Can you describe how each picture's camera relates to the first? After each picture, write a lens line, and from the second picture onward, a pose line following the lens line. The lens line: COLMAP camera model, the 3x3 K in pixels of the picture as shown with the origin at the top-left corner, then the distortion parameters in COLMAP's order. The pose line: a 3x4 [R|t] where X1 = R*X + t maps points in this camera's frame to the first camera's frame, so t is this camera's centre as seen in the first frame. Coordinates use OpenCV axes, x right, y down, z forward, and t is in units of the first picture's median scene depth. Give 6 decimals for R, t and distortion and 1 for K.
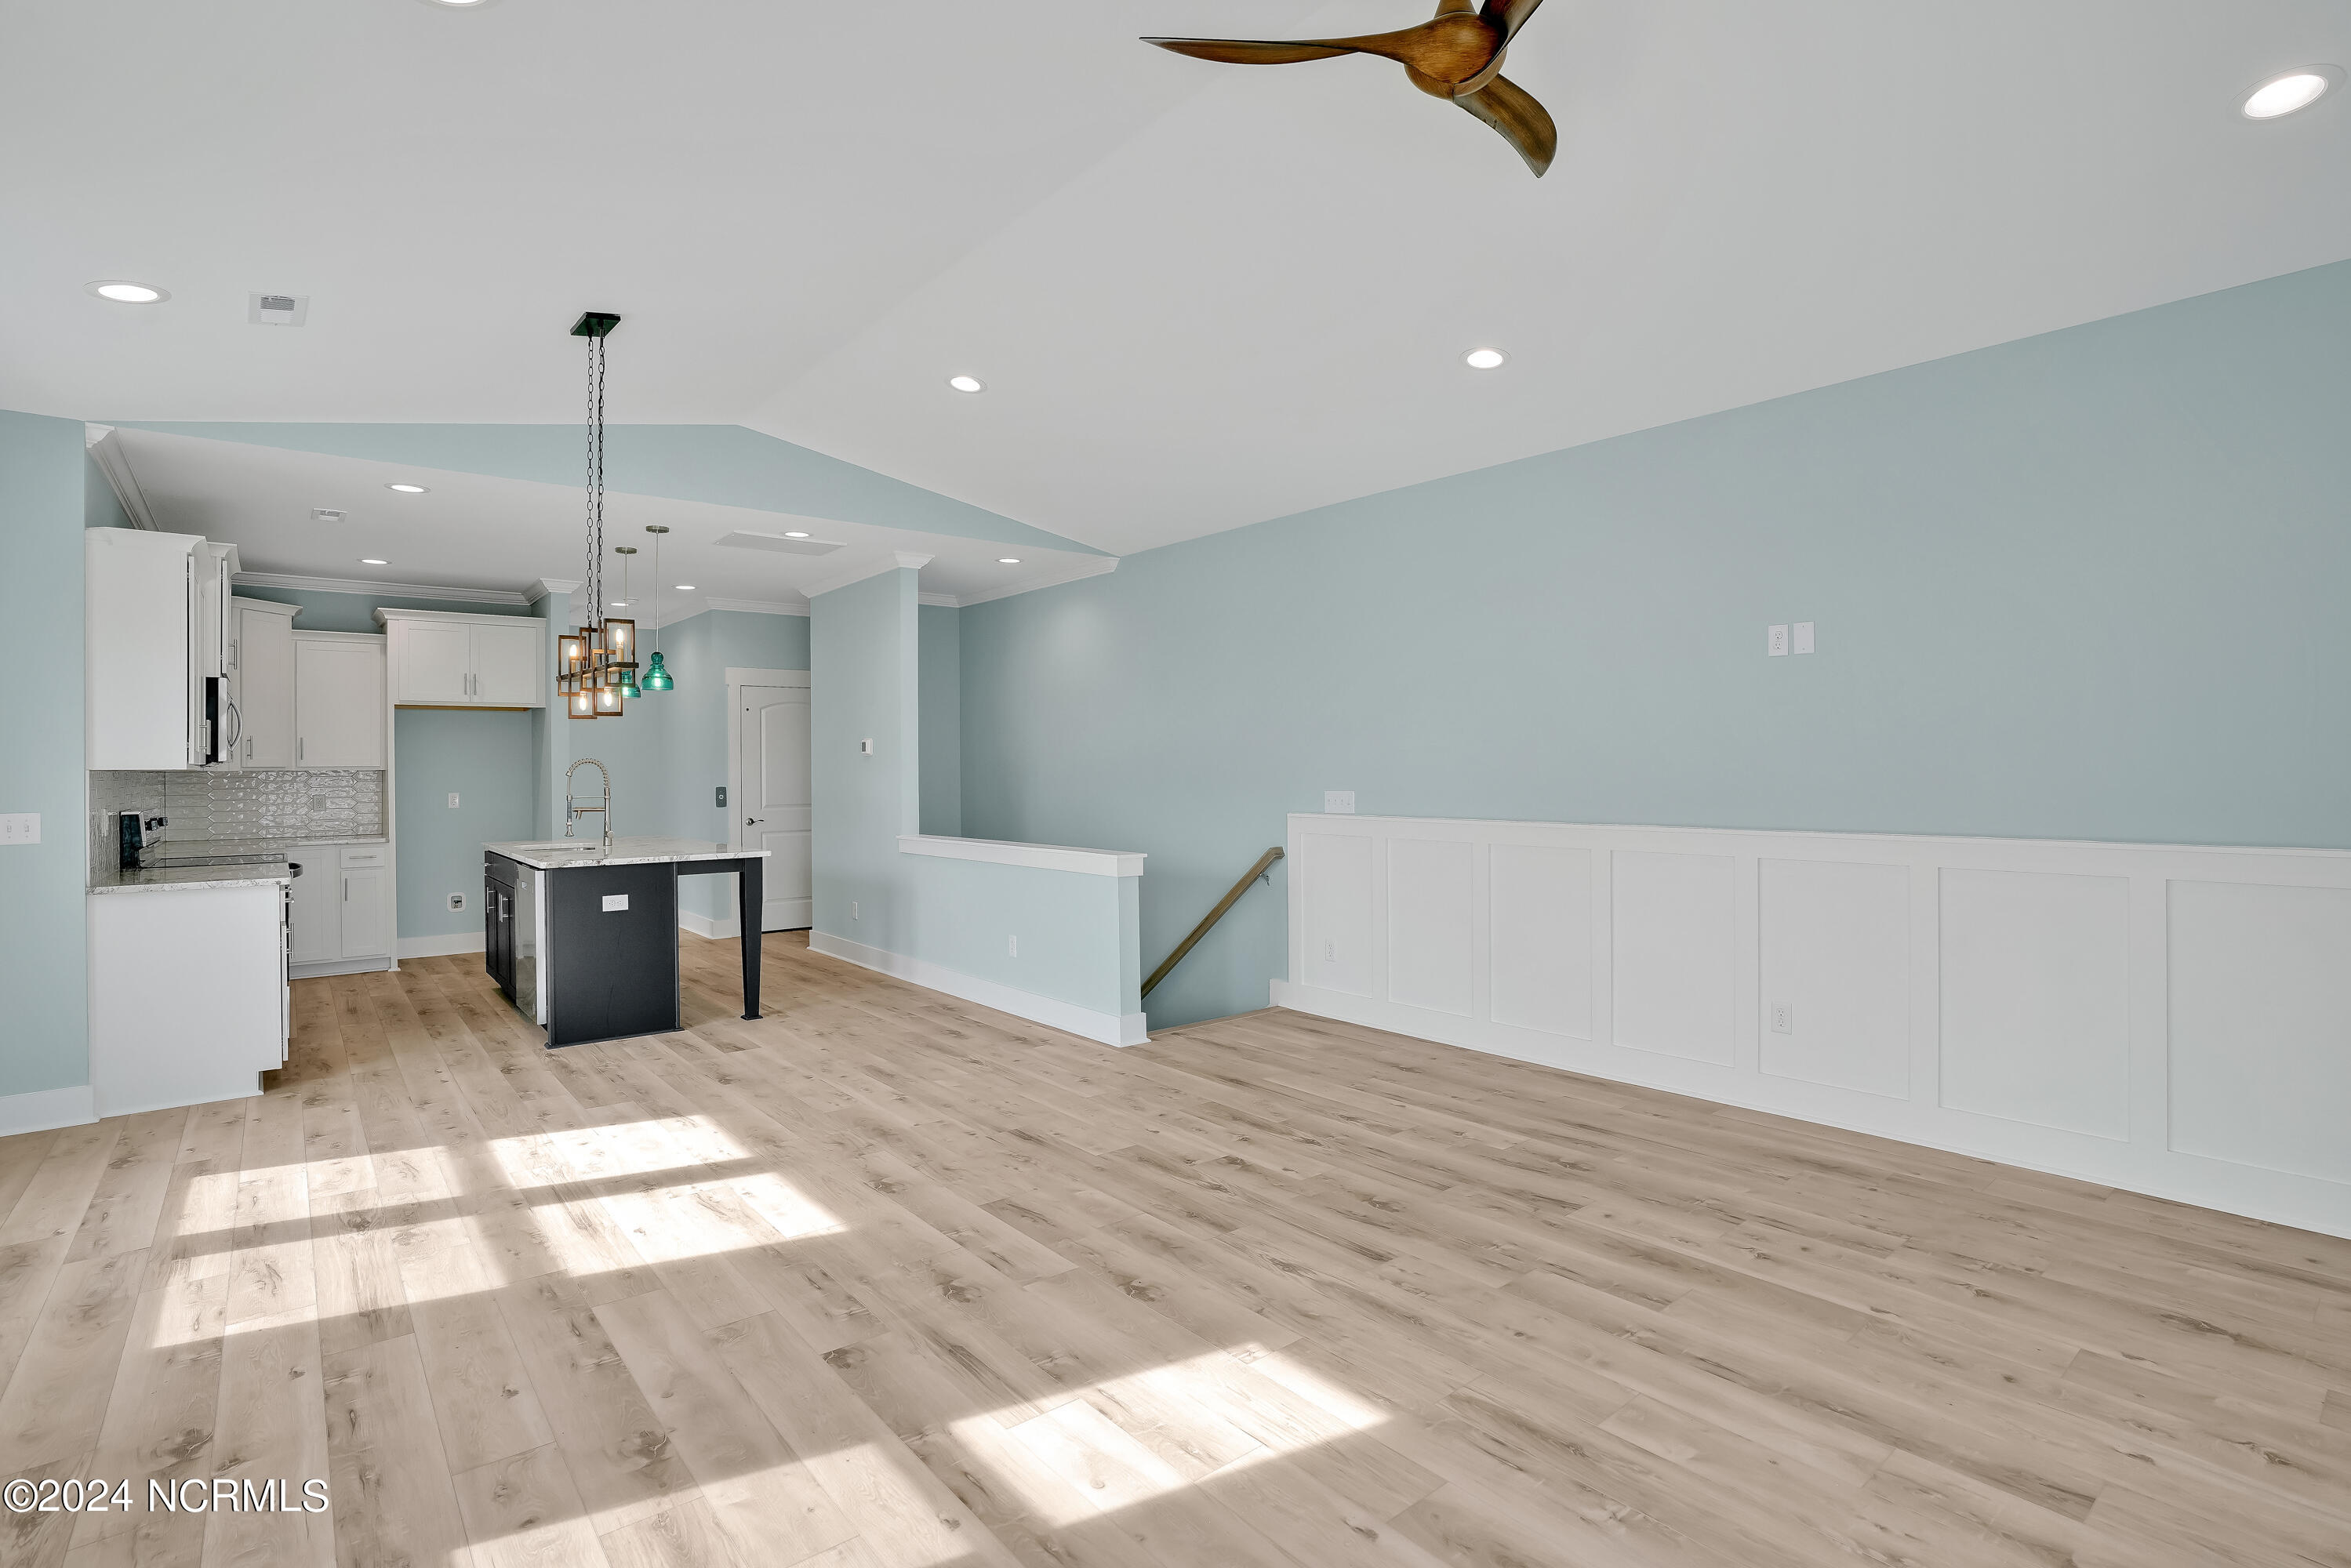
lens RADIAL K [[1143.0, 0, 1175.5], [0, 1143.0, 784.0], [0, 0, 1]] dist [-0.071321, 0.028146]
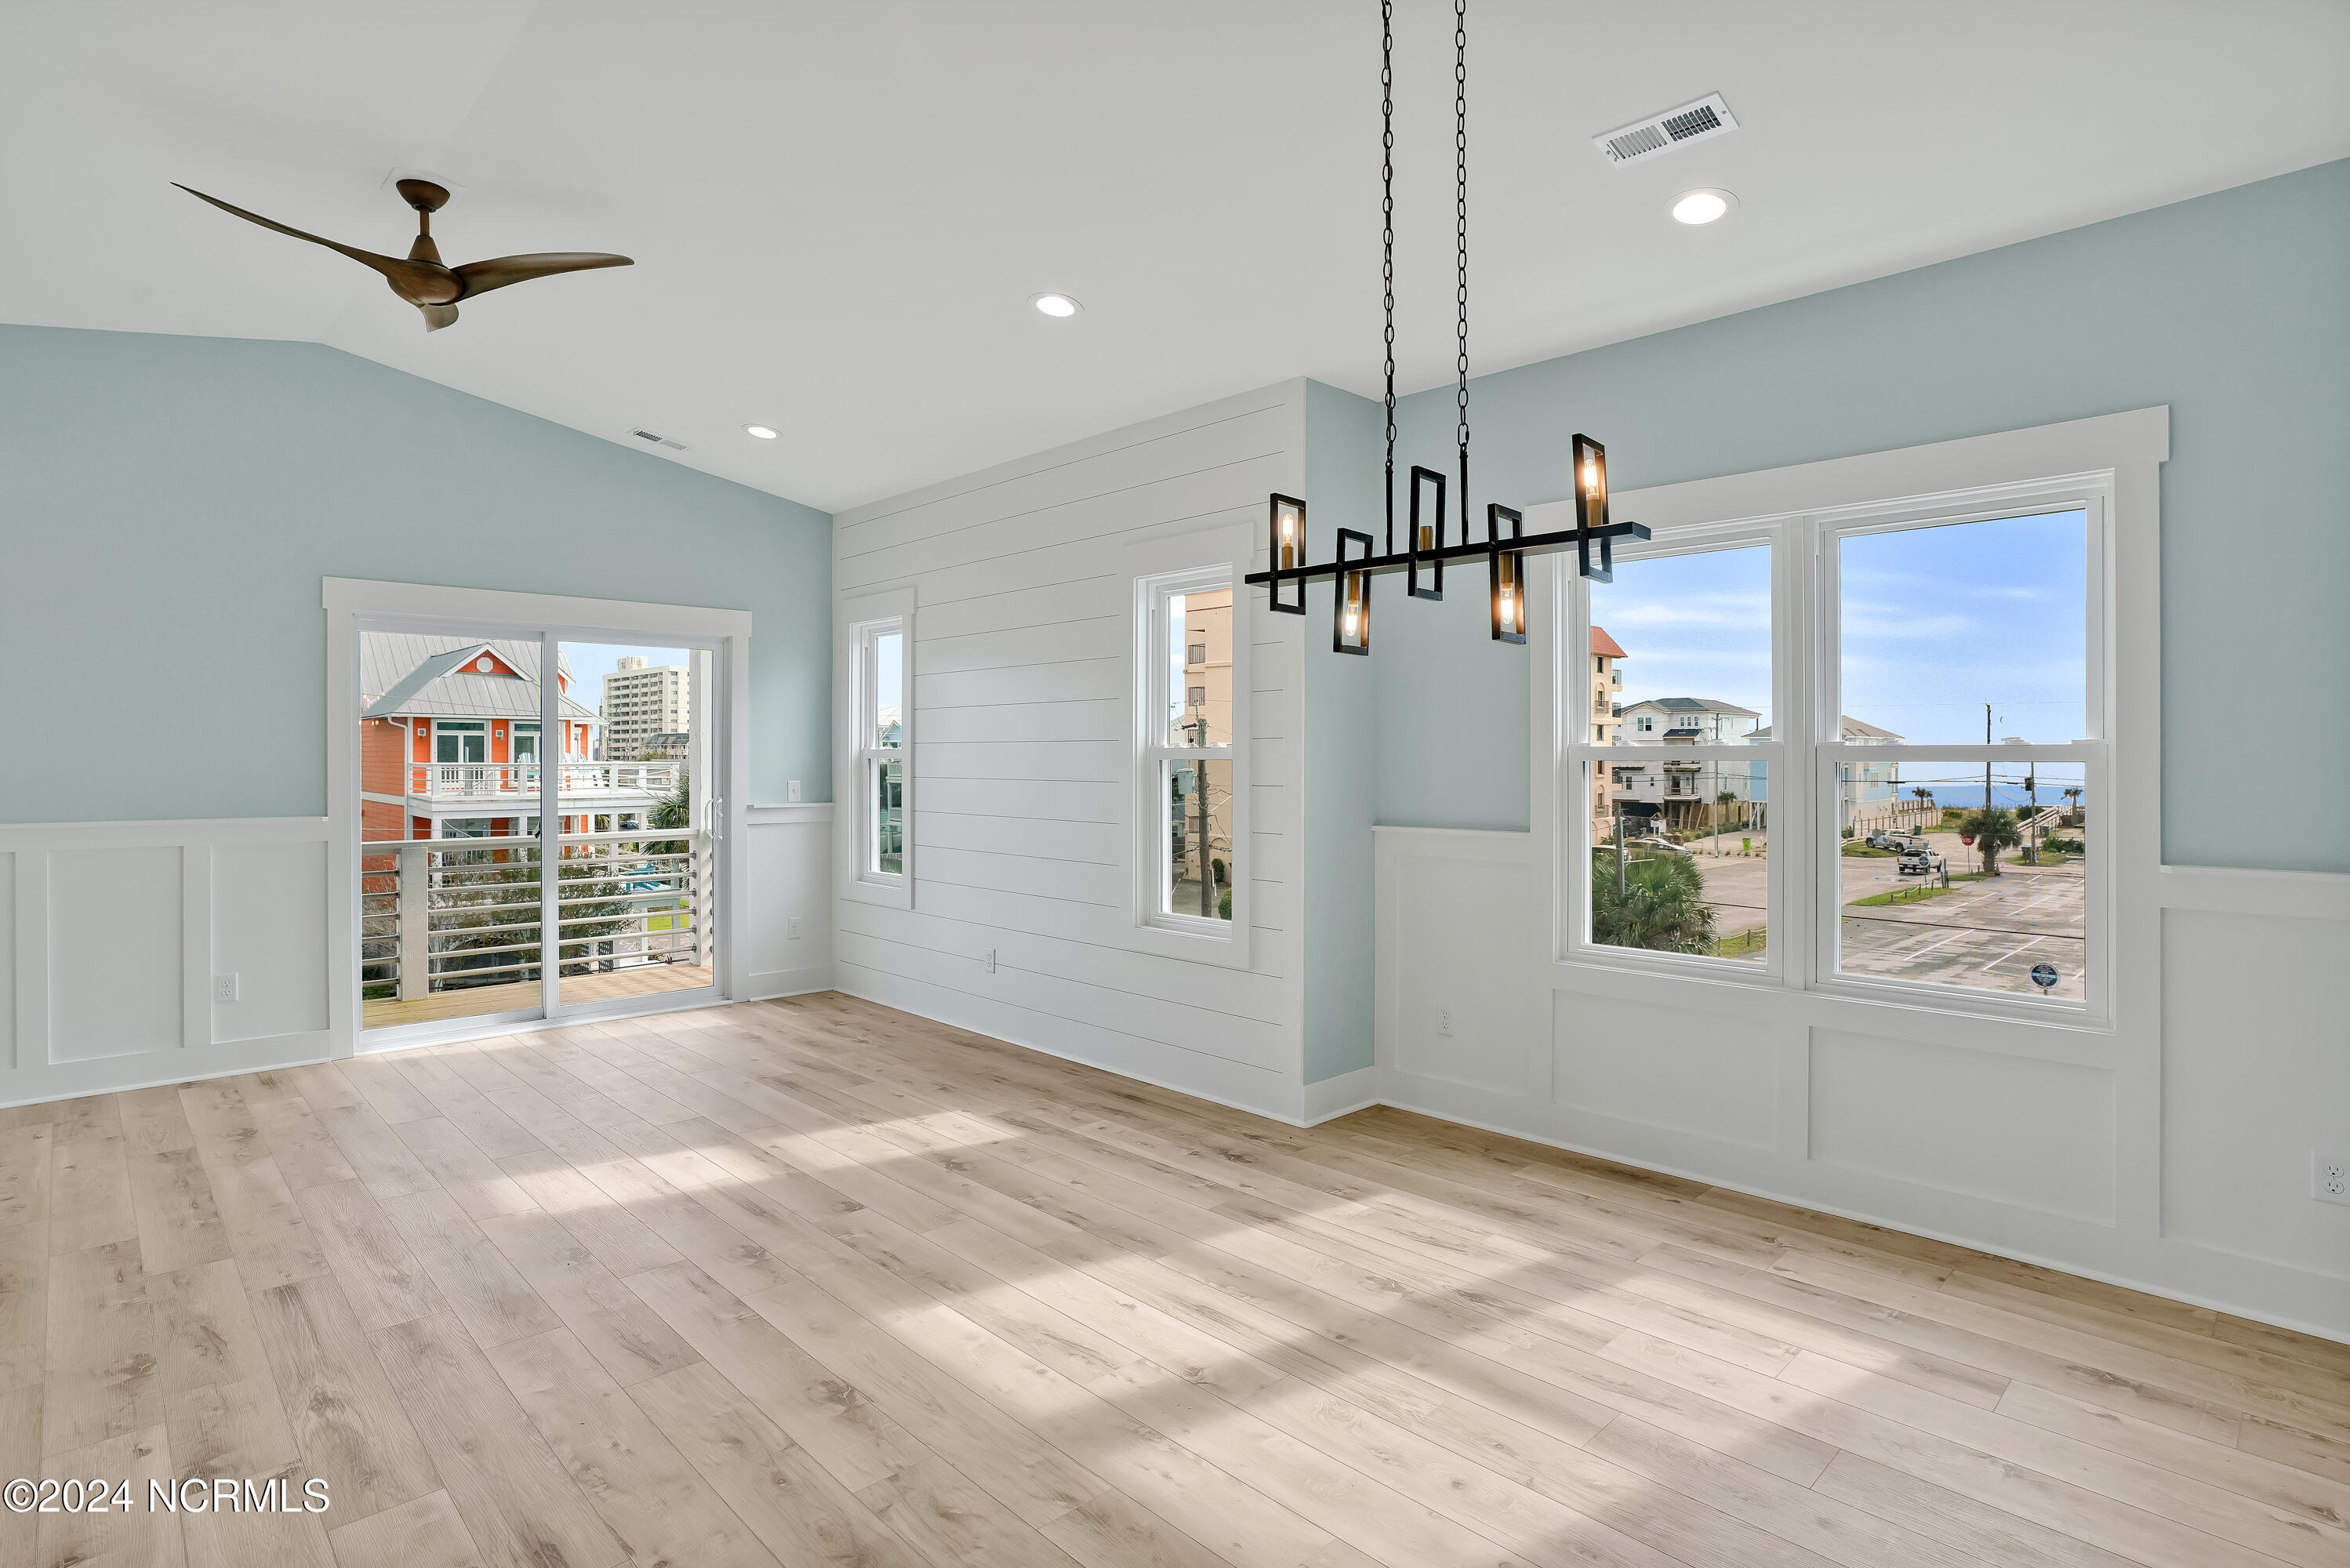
lens RADIAL K [[1178.4, 0, 1147.4], [0, 1178.4, 773.1], [0, 0, 1]] dist [-0.060773, 0.031530]
pose [[-0.997590, 0.009621, -0.068716, -0.457683], [0.007624, 0.999542, 0.029270, -0.026040], [0.068966, 0.028675, -0.997207, 1.945523]]
